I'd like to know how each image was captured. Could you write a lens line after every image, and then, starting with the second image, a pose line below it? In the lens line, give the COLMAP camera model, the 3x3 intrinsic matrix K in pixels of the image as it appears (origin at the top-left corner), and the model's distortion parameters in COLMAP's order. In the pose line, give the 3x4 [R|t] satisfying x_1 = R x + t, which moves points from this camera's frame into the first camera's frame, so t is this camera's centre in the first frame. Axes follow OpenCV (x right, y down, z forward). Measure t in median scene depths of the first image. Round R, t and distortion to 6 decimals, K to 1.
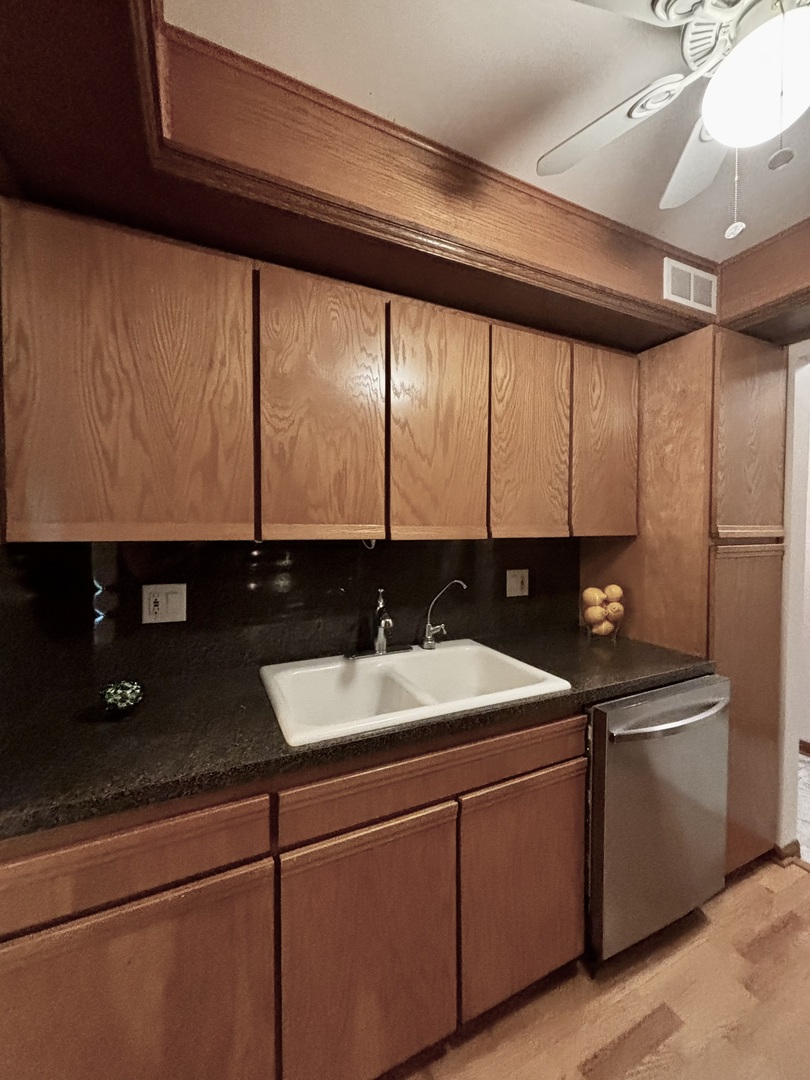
lens RADIAL K [[437.1, 0, 407.3], [0, 437.1, 542.4], [0, 0, 1]] dist [-0.002491, 0.000777]
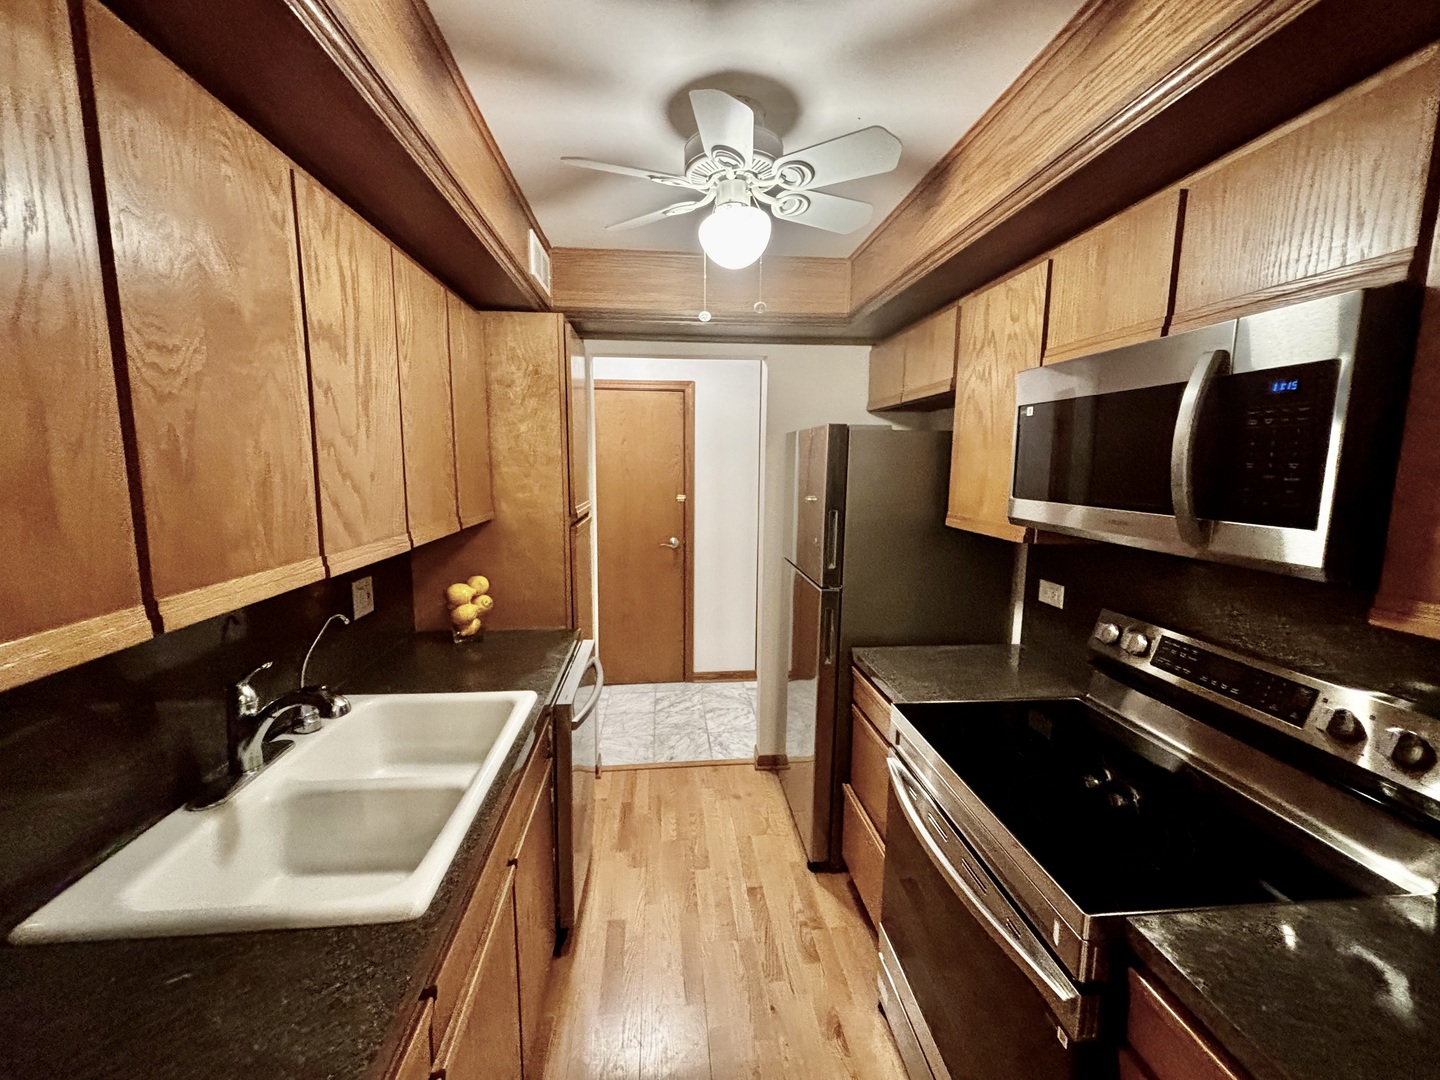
lens RADIAL K [[582.9, 0, 716.1], [0, 582.9, 541.7], [0, 0, 1]] dist [-0.002491, 0.000777]
pose [[0.339508, -0.127536, 0.931917, -0.517689], [0.022911, 0.991592, 0.127356, -0.126268], [-0.940324, -0.021887, 0.339575, 0.168381]]
